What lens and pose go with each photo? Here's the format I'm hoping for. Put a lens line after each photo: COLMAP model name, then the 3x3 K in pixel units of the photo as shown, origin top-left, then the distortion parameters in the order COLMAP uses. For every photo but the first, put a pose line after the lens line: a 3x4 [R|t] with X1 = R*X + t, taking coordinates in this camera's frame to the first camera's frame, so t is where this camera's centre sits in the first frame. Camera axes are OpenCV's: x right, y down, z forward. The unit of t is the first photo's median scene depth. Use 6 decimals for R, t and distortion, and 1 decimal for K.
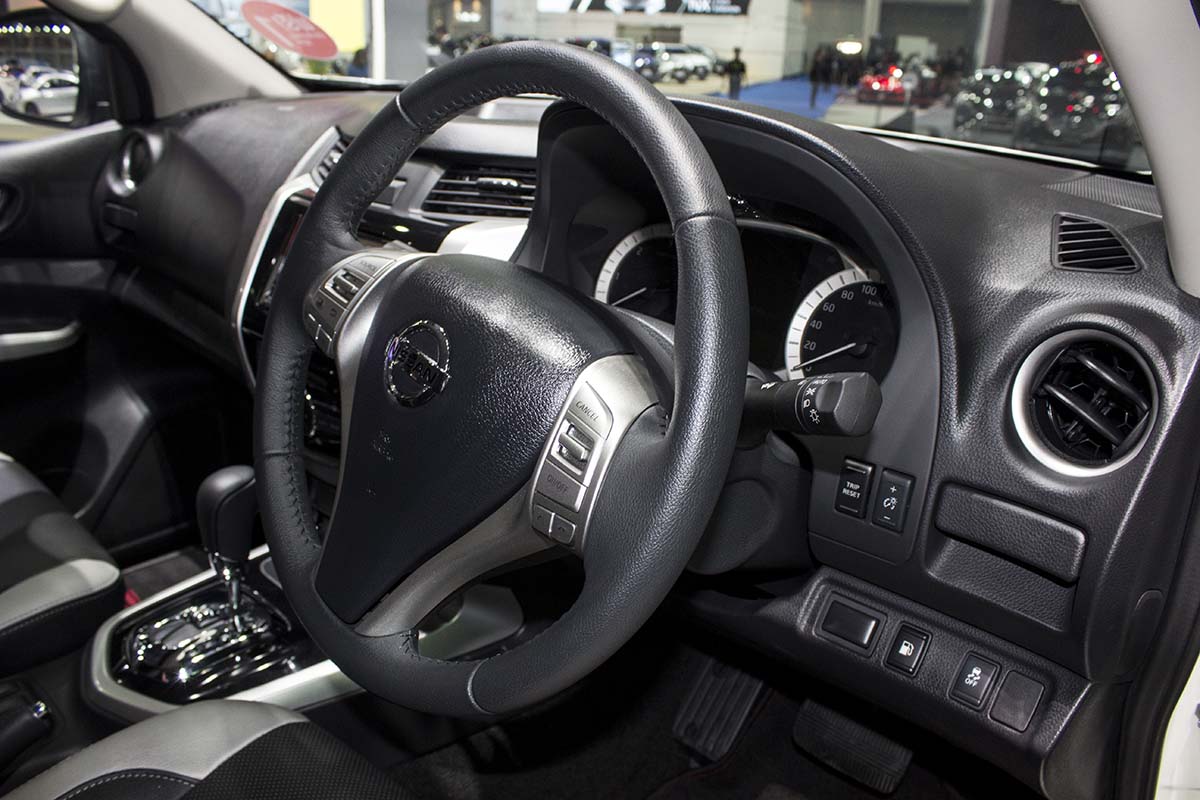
lens RADIAL K [[1007.5, 0, 613.7], [0, 1007.5, 399.1], [0, 0, 1]] dist [-0.166862, 0.122691]
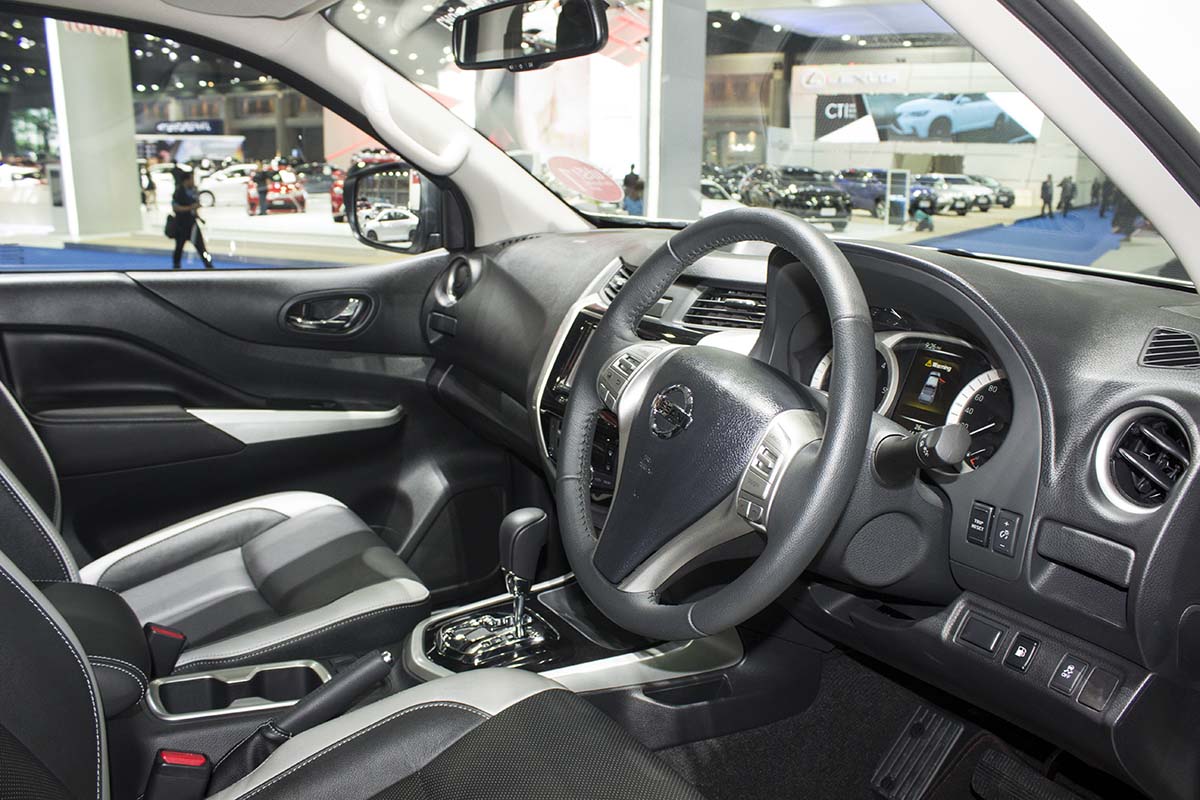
lens RADIAL K [[1027.6, 0, 600.0], [0, 1027.6, 400.0], [0, 0, 1]] dist [-0.124634, 0.117861]
pose [[0.962819, 0.039576, -0.267234, 0.081346], [-0.073548, 0.990246, -0.118335, 0.096468], [0.259945, 0.133590, 0.956338, -0.372058]]
